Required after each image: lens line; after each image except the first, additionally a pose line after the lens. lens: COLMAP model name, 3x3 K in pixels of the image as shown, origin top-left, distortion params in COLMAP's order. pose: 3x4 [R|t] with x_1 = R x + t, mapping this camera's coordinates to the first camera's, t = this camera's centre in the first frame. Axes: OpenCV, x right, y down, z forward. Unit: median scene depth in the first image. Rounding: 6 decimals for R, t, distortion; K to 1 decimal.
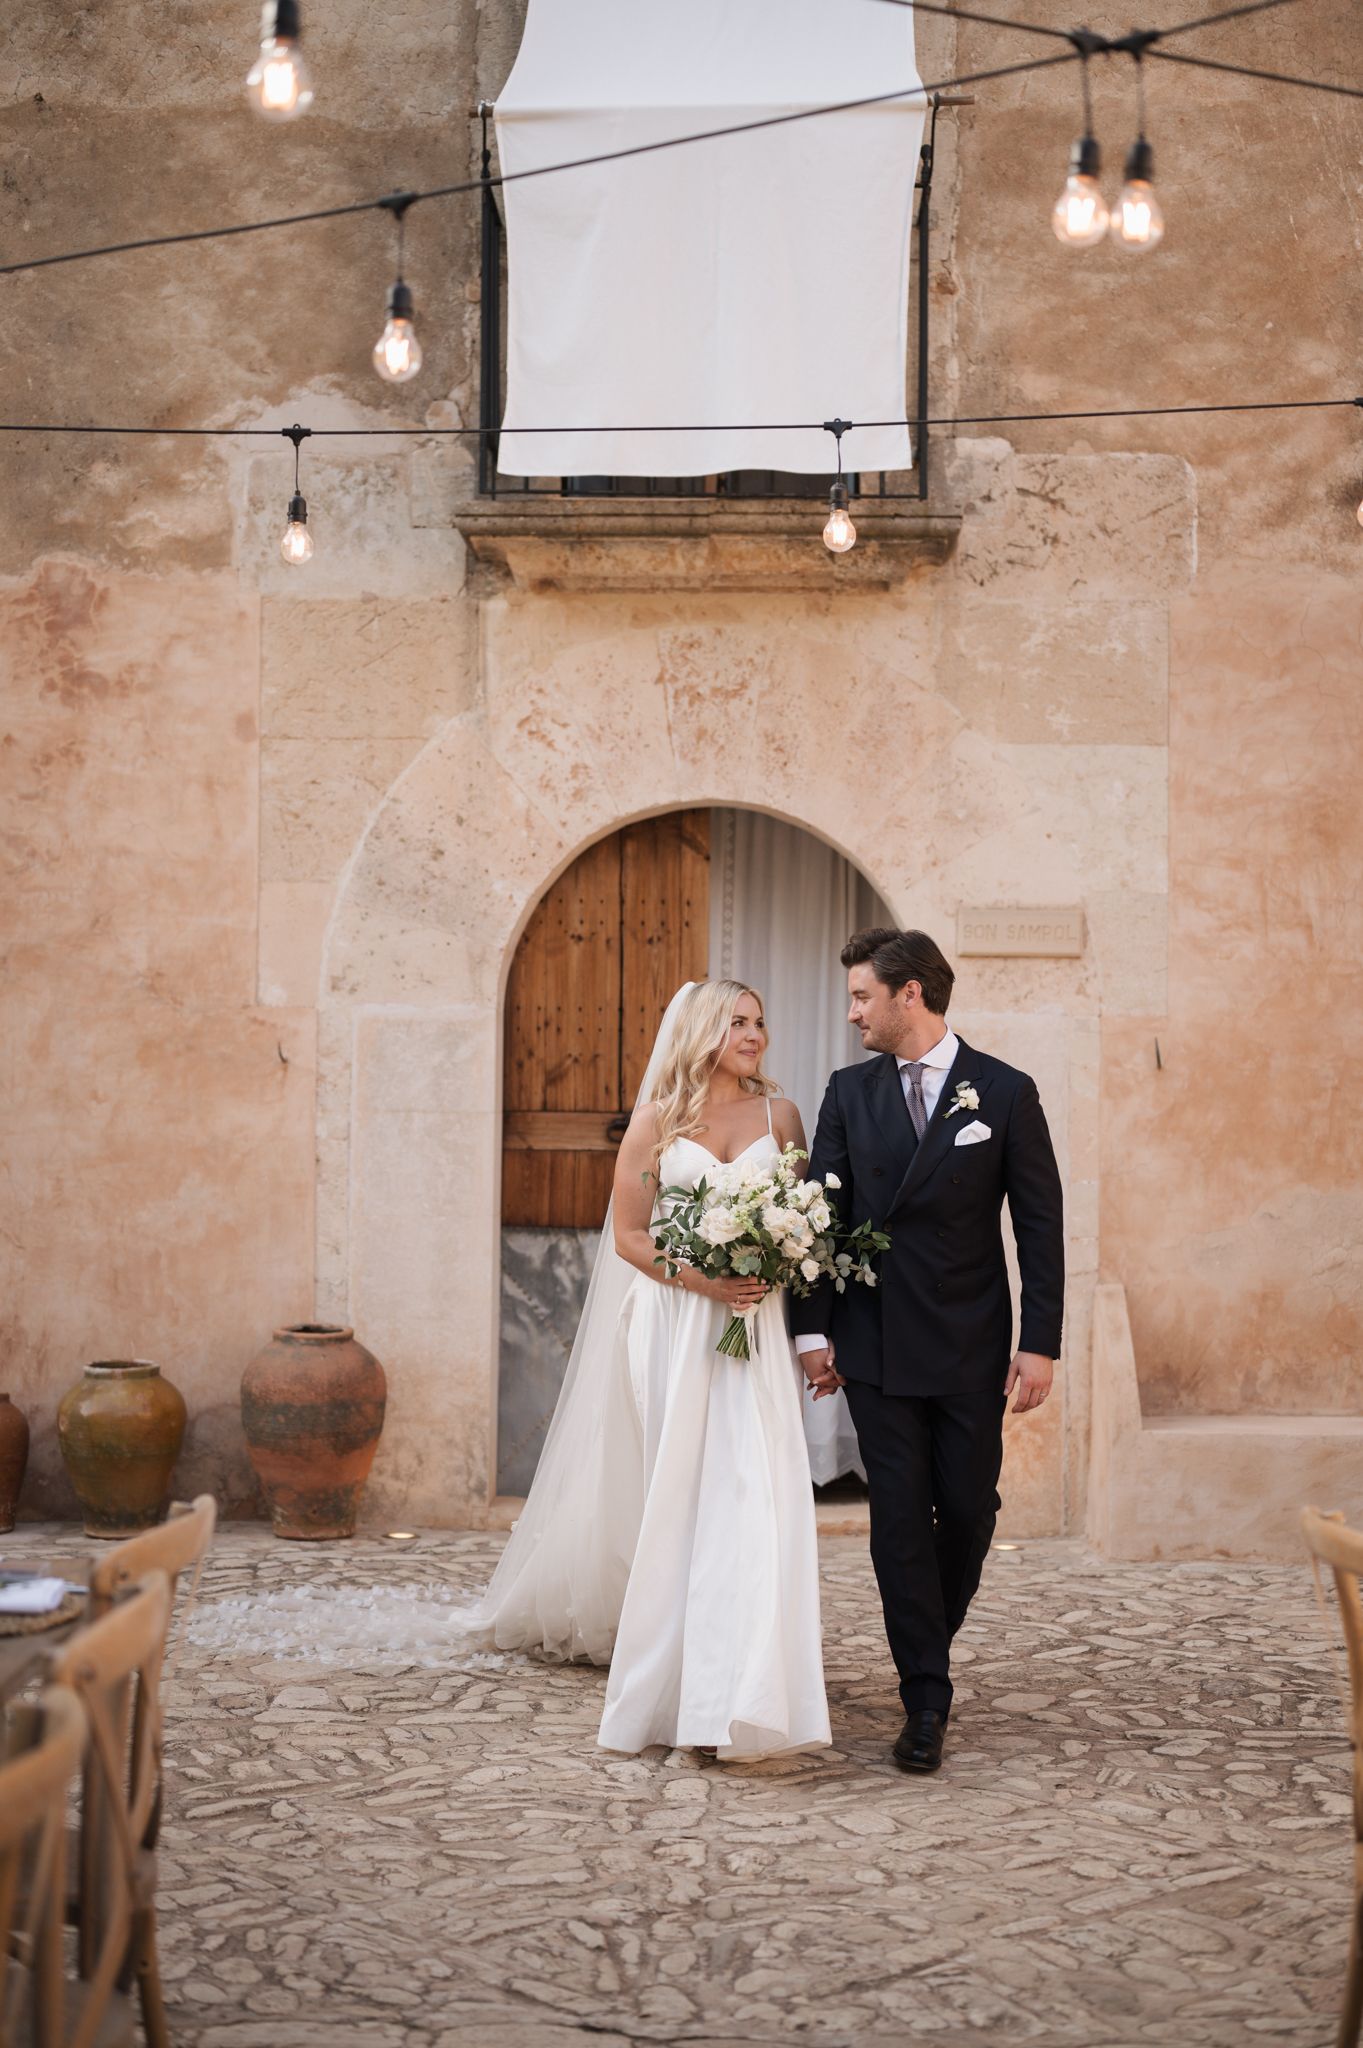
lens RADIAL K [[3017.8, 0, 681.5], [0, 3017.8, 1024.0], [0, 0, 1]] dist [0.008886, -0.278963]
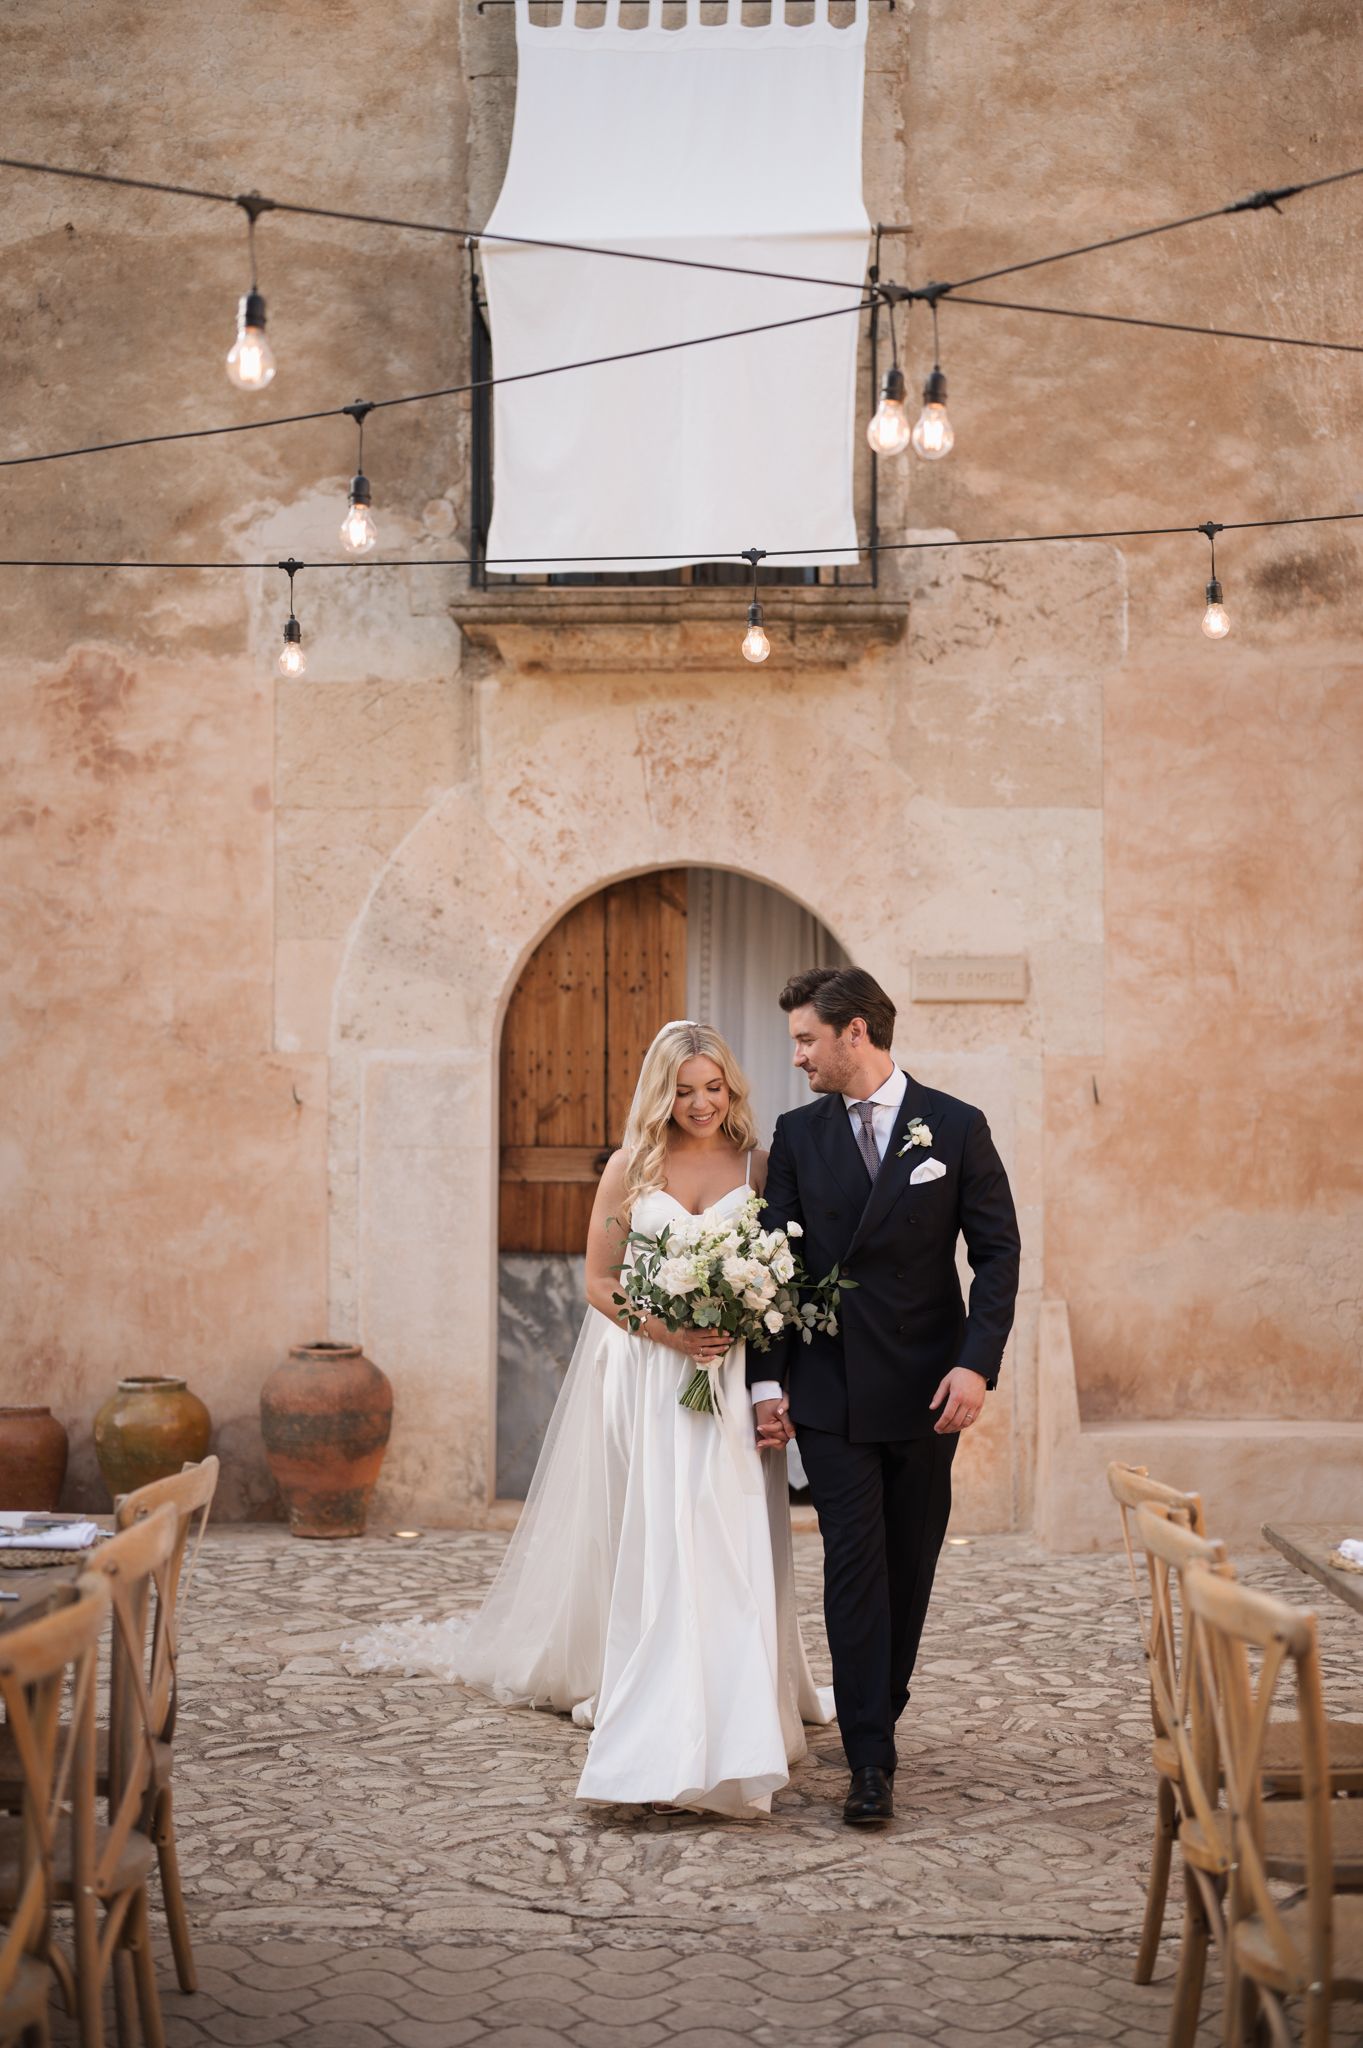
lens RADIAL K [[3037.8, 0, 681.5], [0, 3037.8, 1024.0], [0, 0, 1]] dist [0.003616, -0.241754]
pose [[0.999884, -0.007947, -0.012998, 0.022150], [0.007781, 0.999888, -0.012751, -0.001077], [0.013098, 0.012649, 0.999834, -0.102346]]
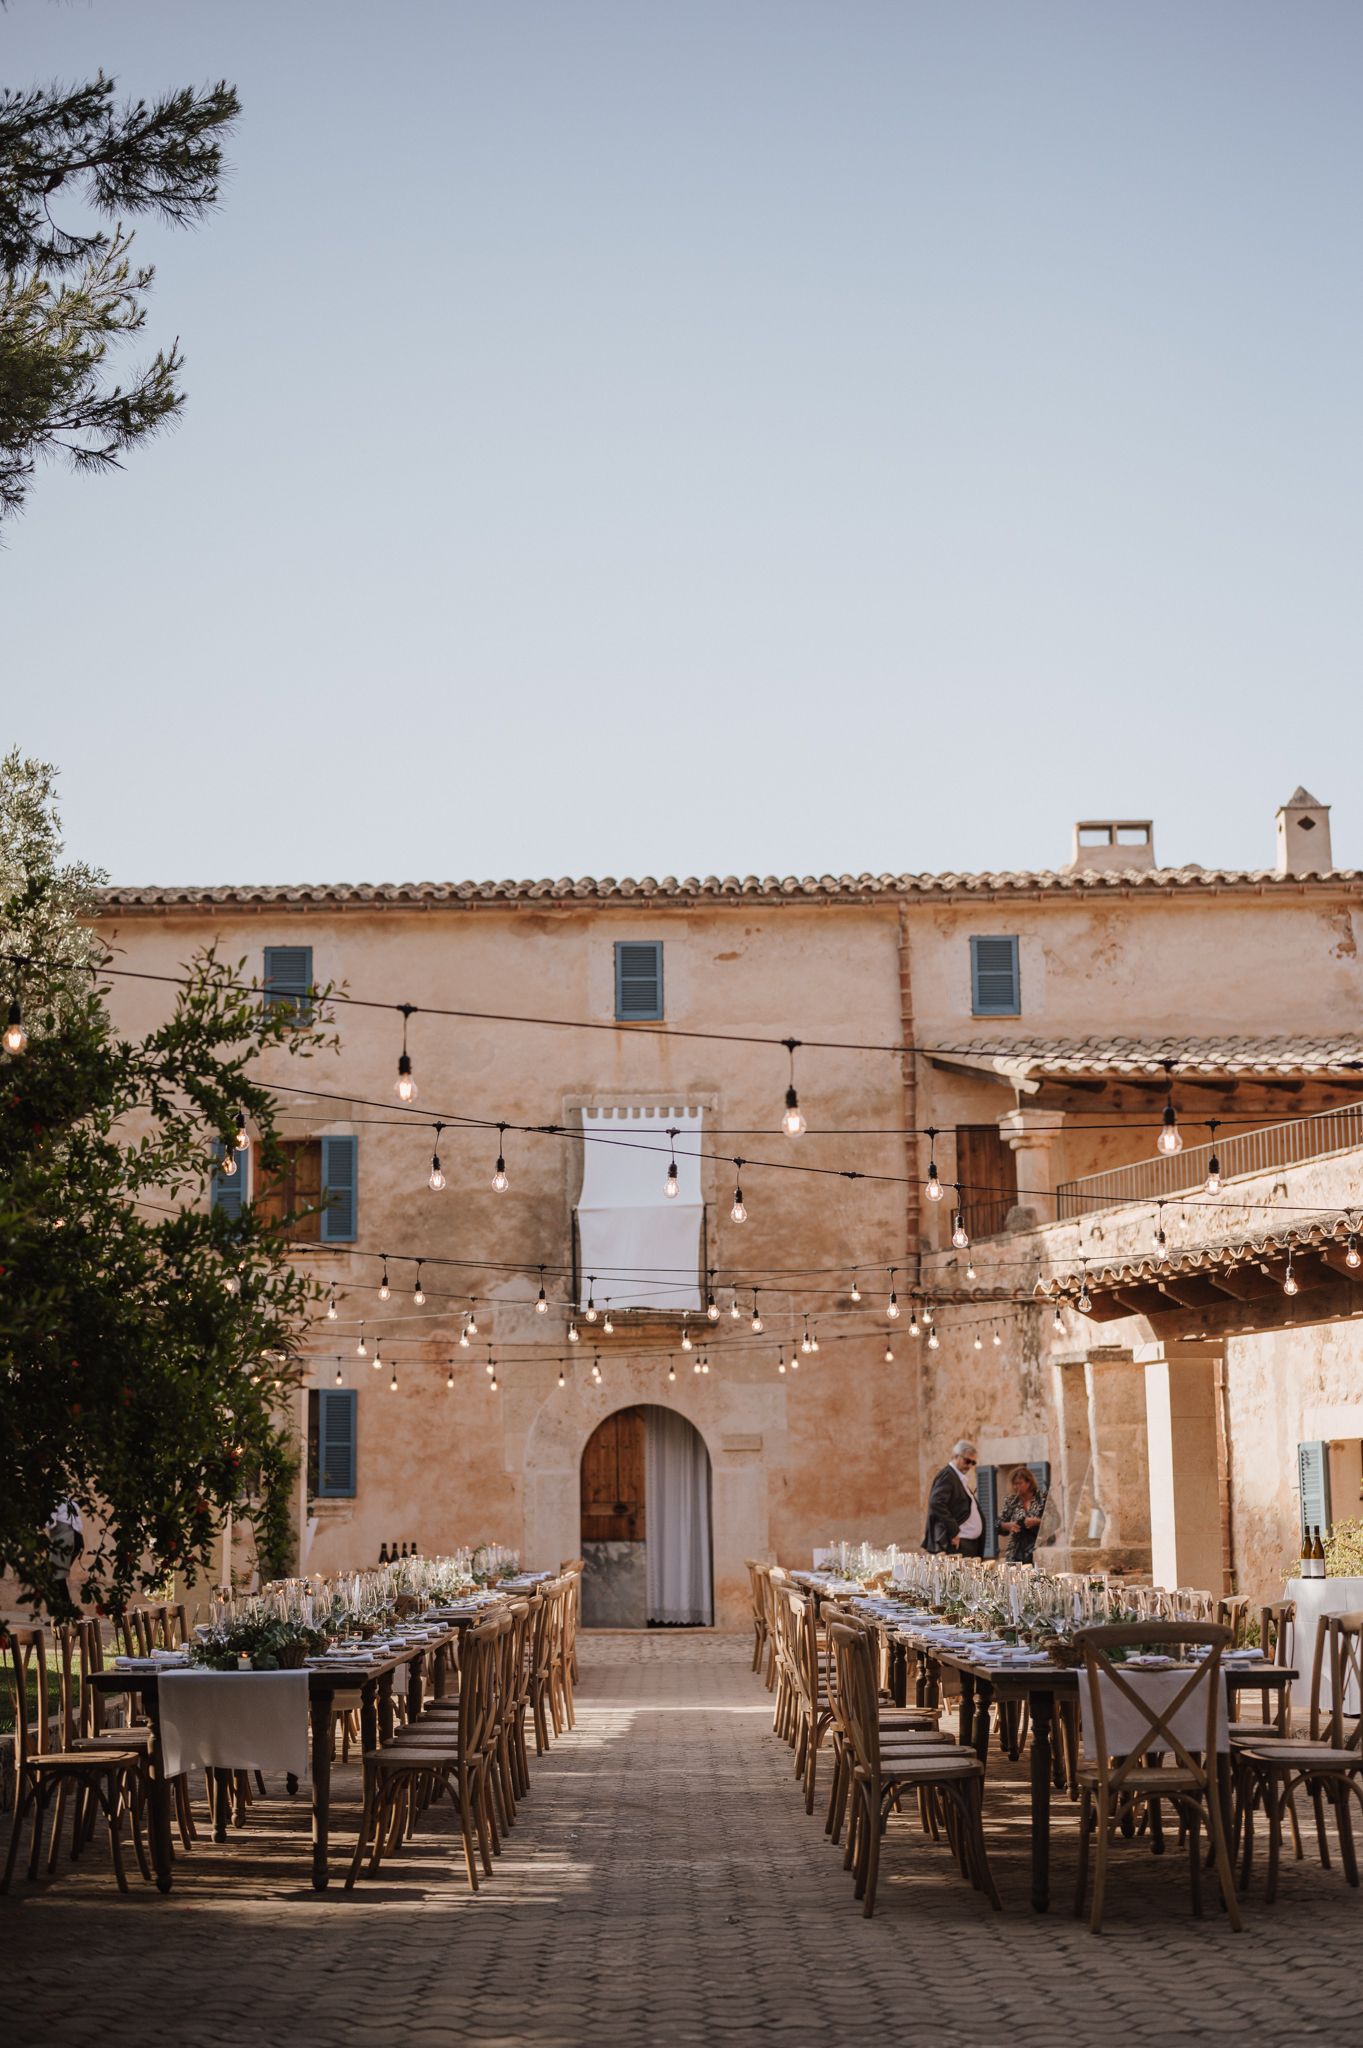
lens RADIAL K [[3207.7, 0, 681.5], [0, 3207.7, 1024.0], [0, 0, 1]] dist [-0.016462, -0.045103]
pose [[0.999381, -0.021564, 0.027805, -0.037325], [0.024947, 0.991496, -0.127722, -0.037847], [-0.024814, 0.128337, 0.991420, -2.438332]]
